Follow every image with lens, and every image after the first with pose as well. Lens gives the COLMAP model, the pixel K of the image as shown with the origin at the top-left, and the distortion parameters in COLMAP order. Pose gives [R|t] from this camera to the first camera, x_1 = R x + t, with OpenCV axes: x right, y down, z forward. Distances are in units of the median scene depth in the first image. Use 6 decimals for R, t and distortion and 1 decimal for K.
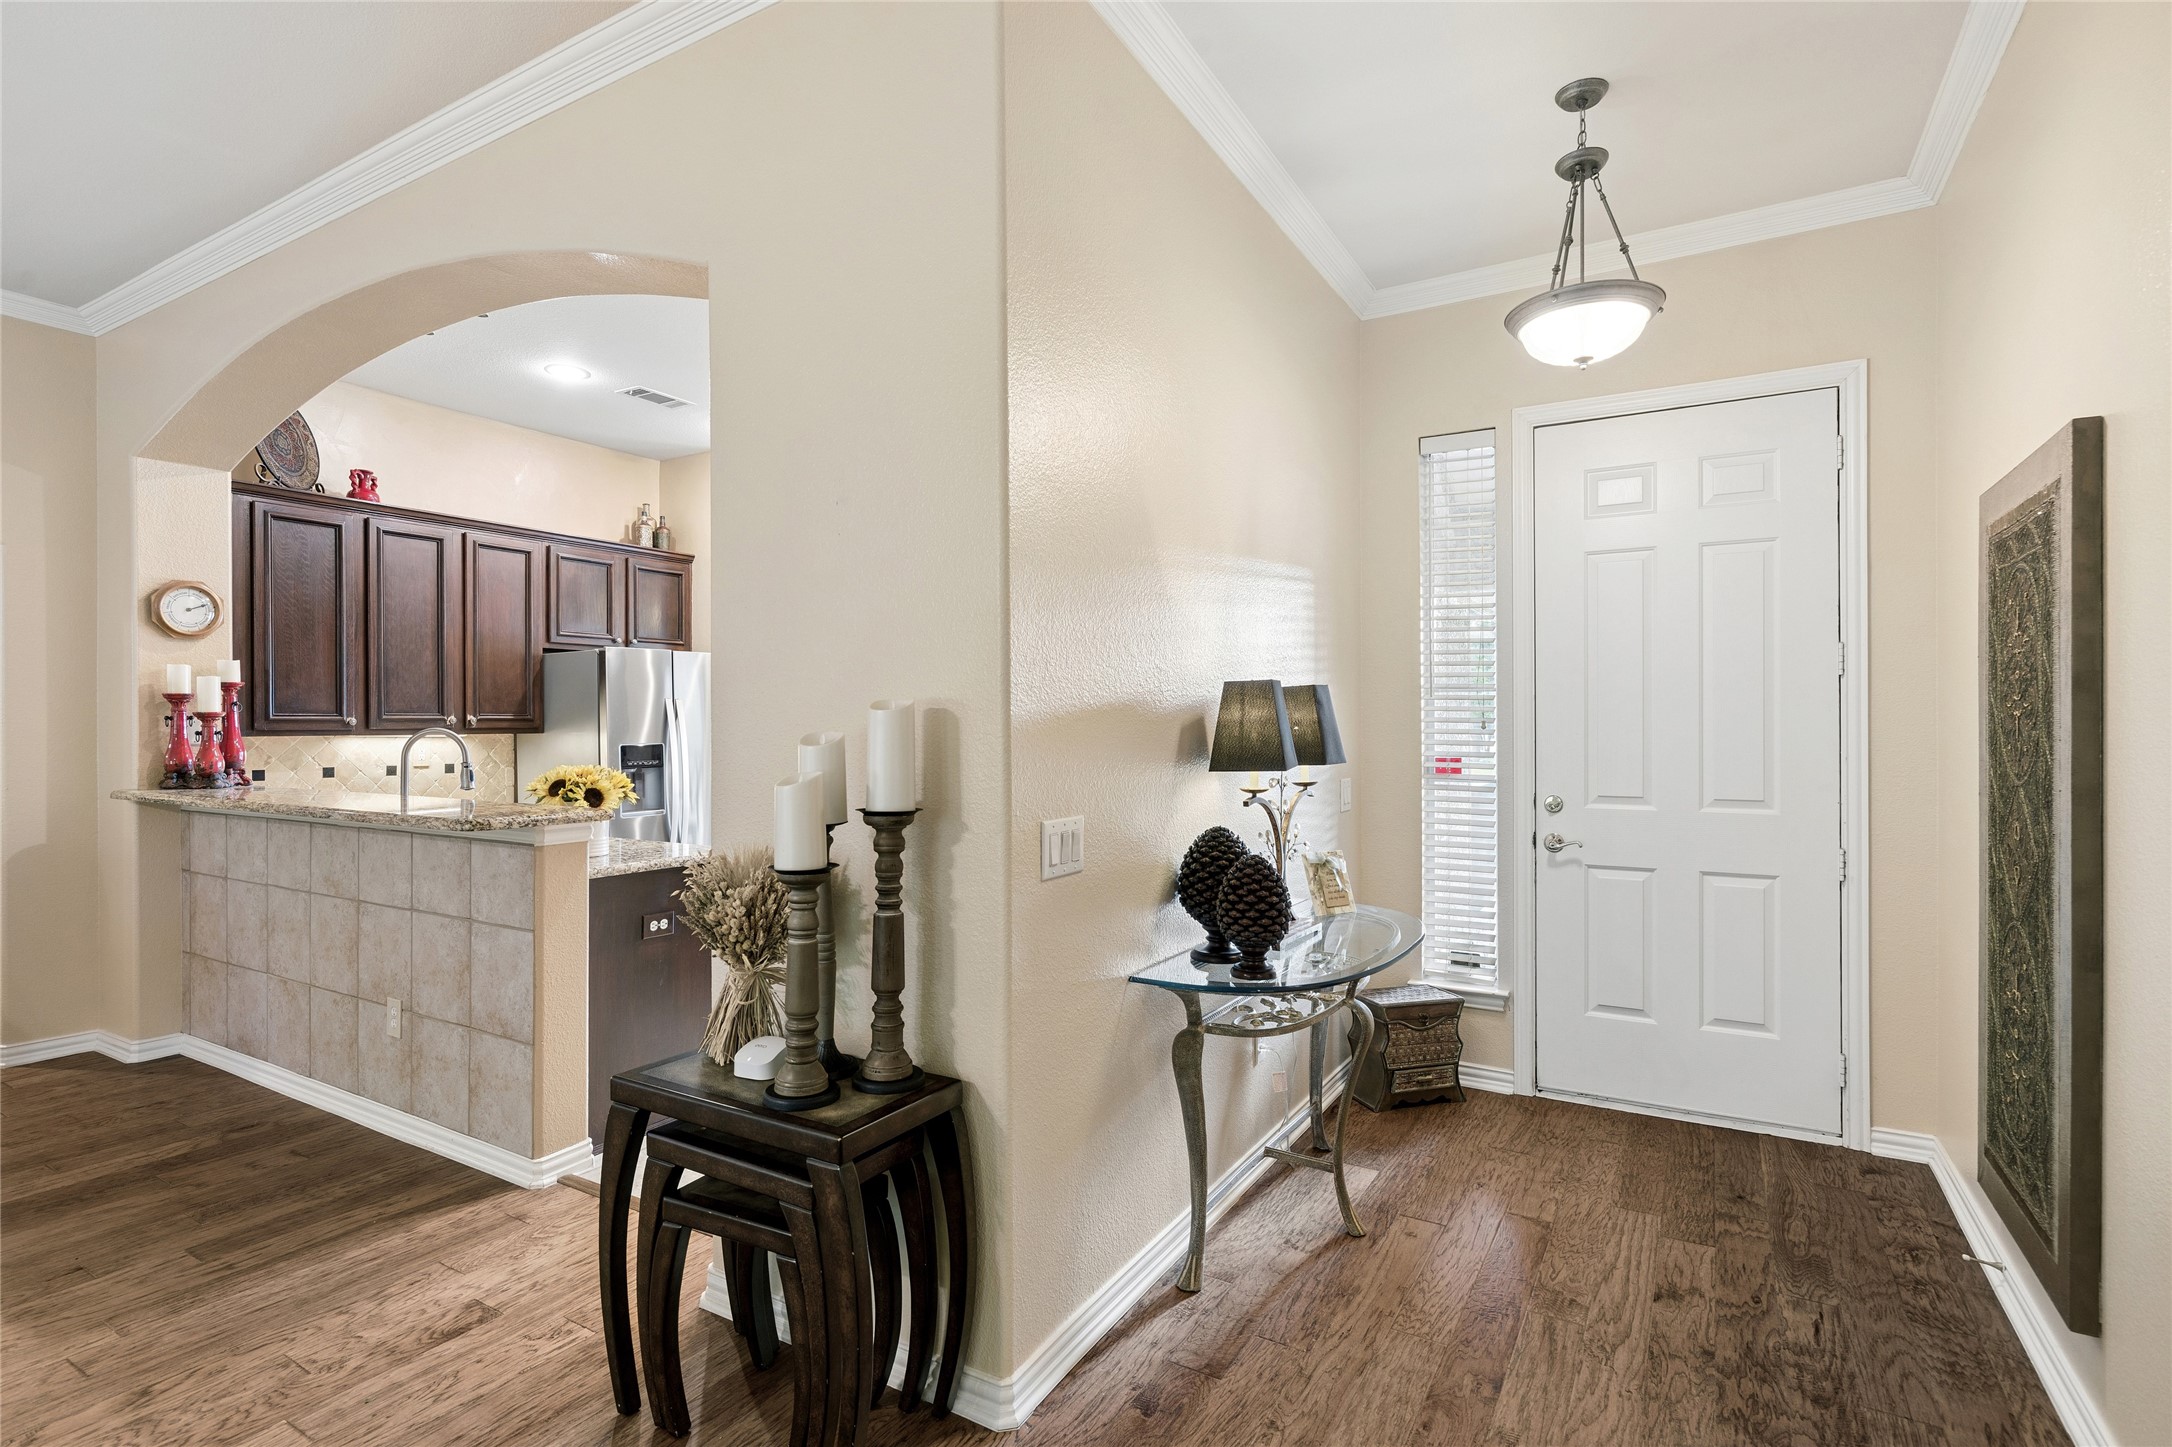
lens RADIAL K [[1038.9, 0, 1085.8], [0, 1038.9, 726.7], [0, 0, 1]] dist [-0.002624, -0.000113]
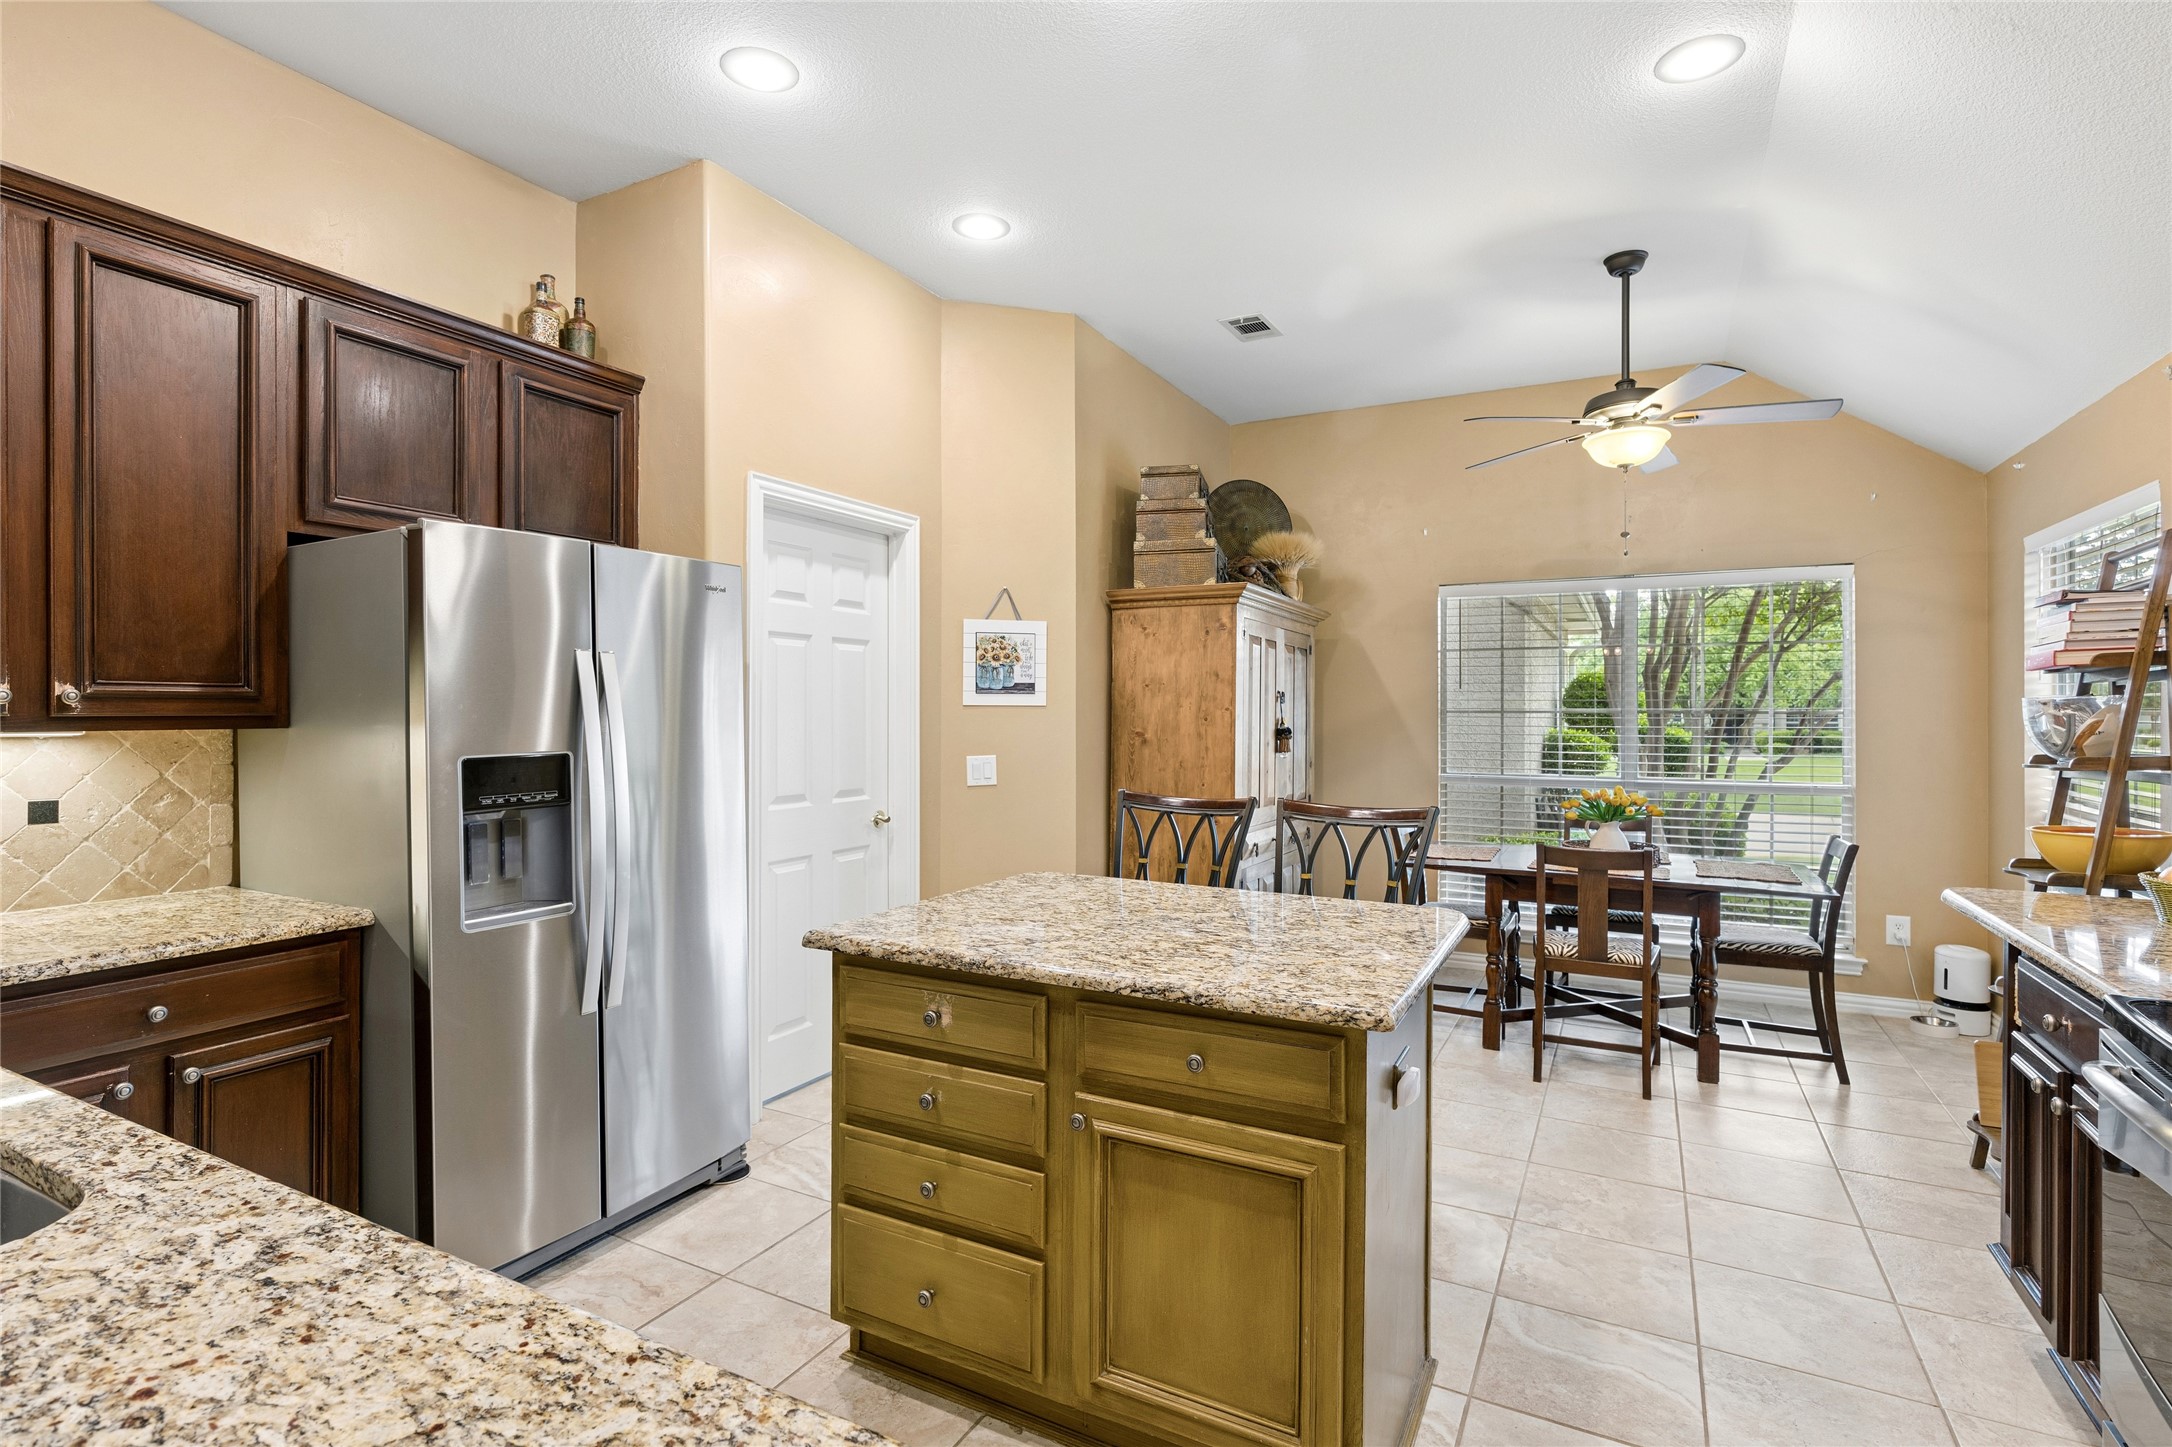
lens RADIAL K [[1038.9, 0, 1088.7], [0, 1038.9, 710.7], [0, 0, 1]] dist [-0.002624, -0.000113]
pose [[0.998726, 0.006963, 0.049985, -0.206085], [-0.006447, 0.999924, -0.010461, 0.000947], [-0.050054, 0.010125, 0.998695, 0.541676]]
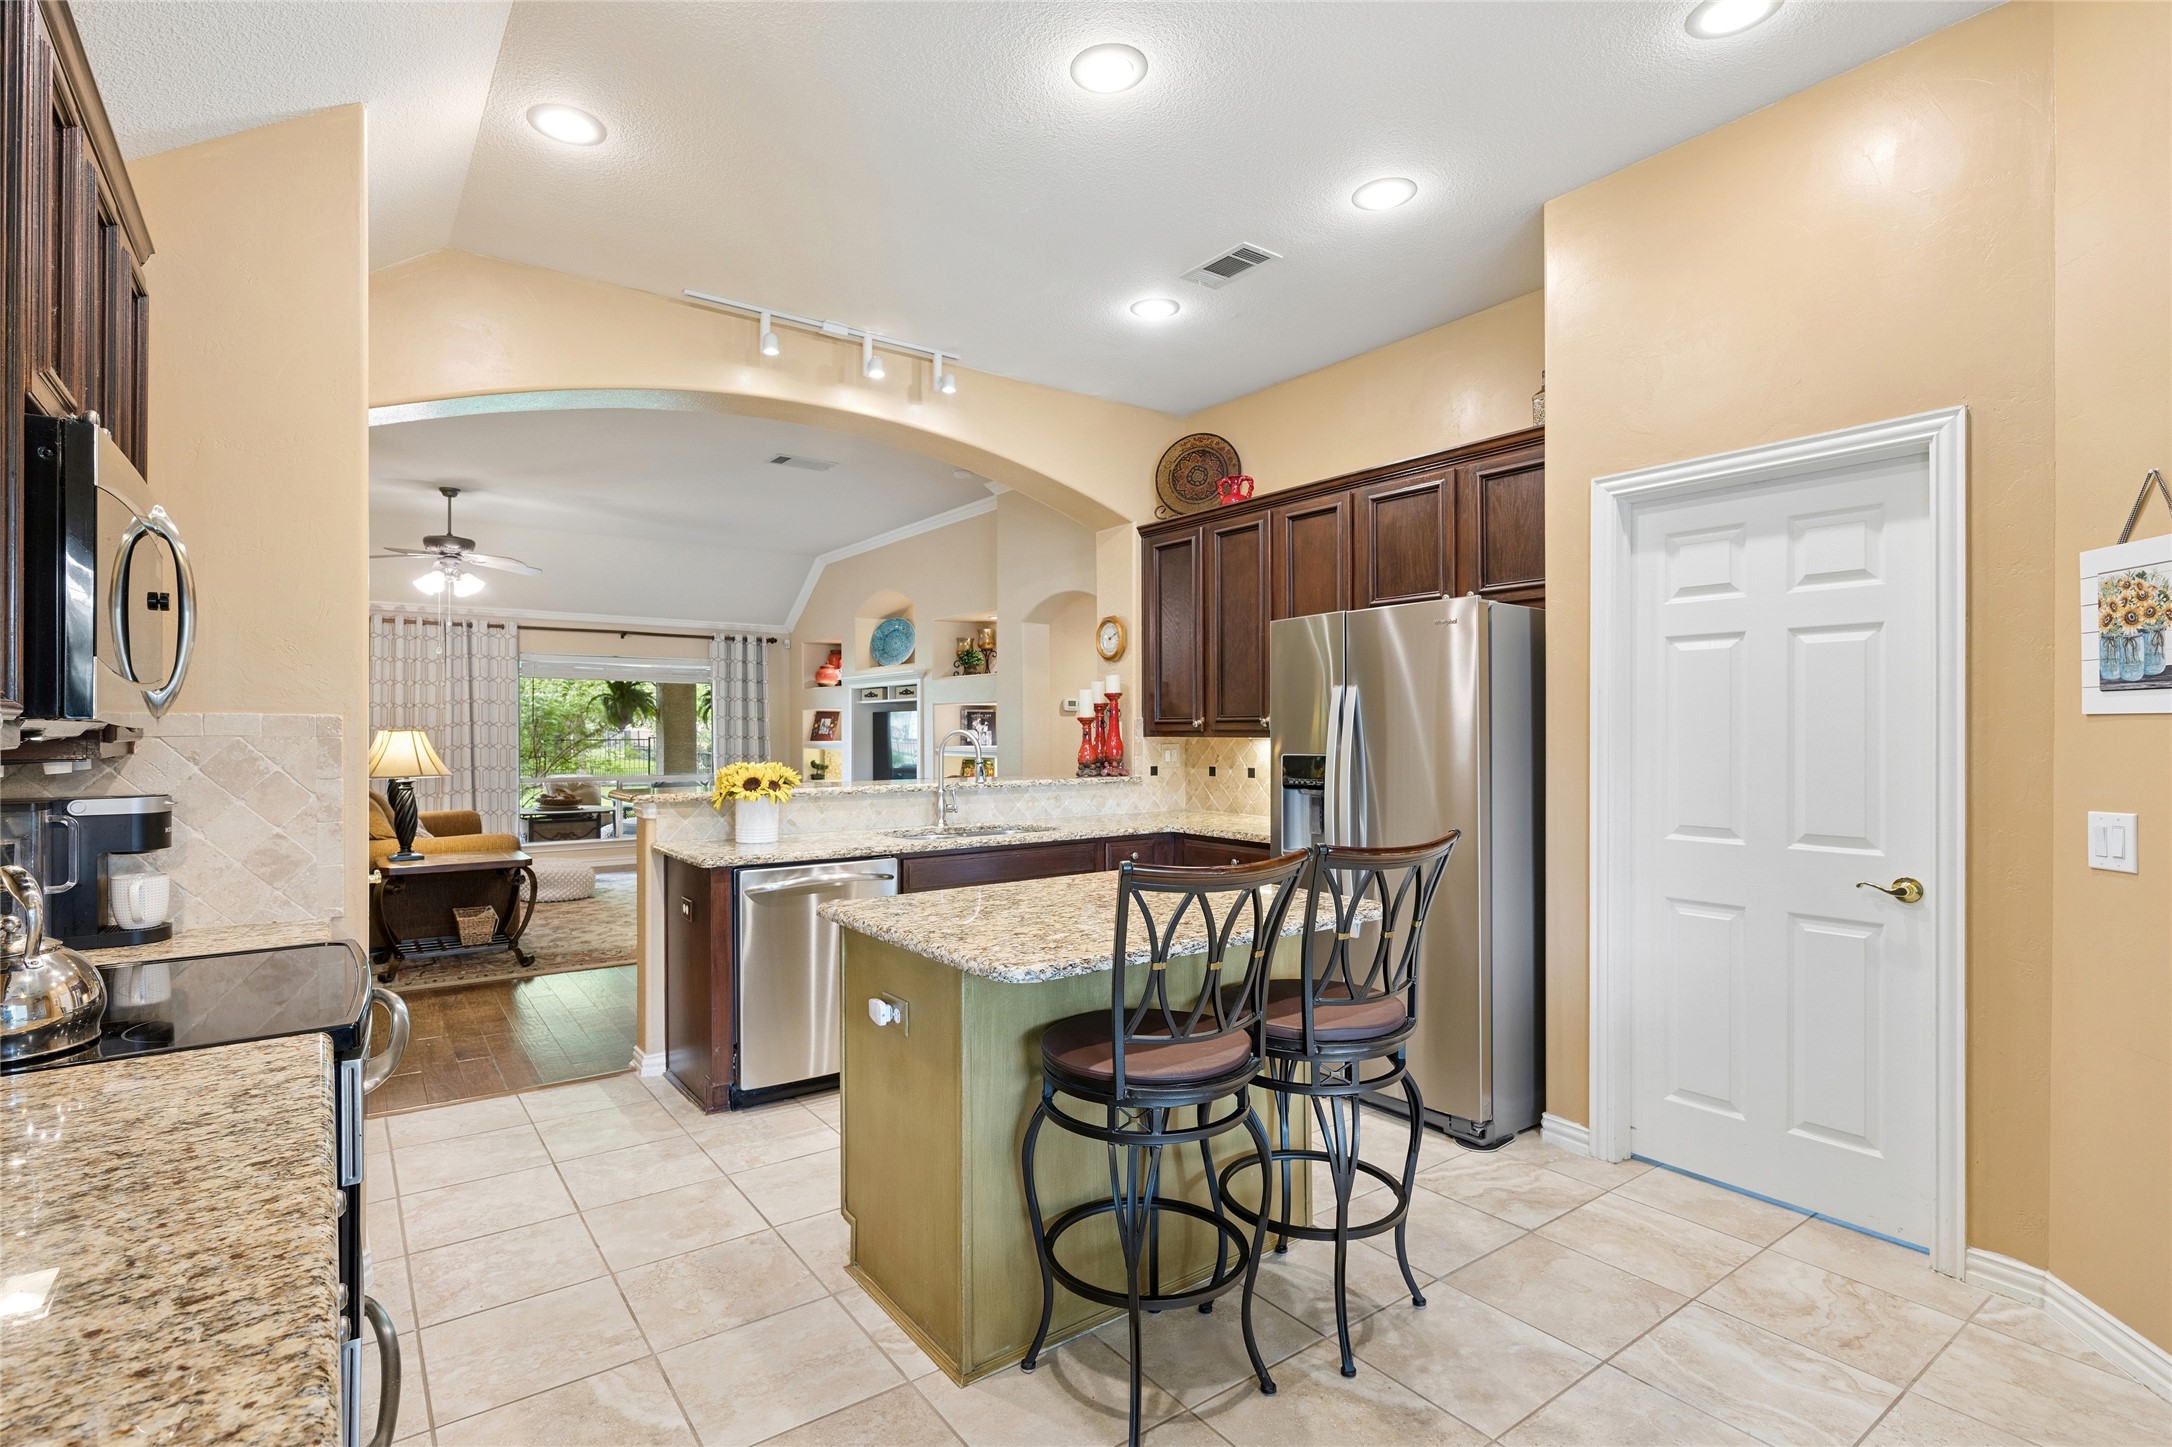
lens RADIAL K [[1038.9, 0, 1084.6], [0, 1038.9, 725.4], [0, 0, 1]] dist [-0.002624, -0.000113]
pose [[-0.385241, 0.004105, -0.922807, 0.270218], [-0.004107, 0.999973, 0.006163, -0.007168], [0.922807, 0.006164, -0.385214, 1.109752]]
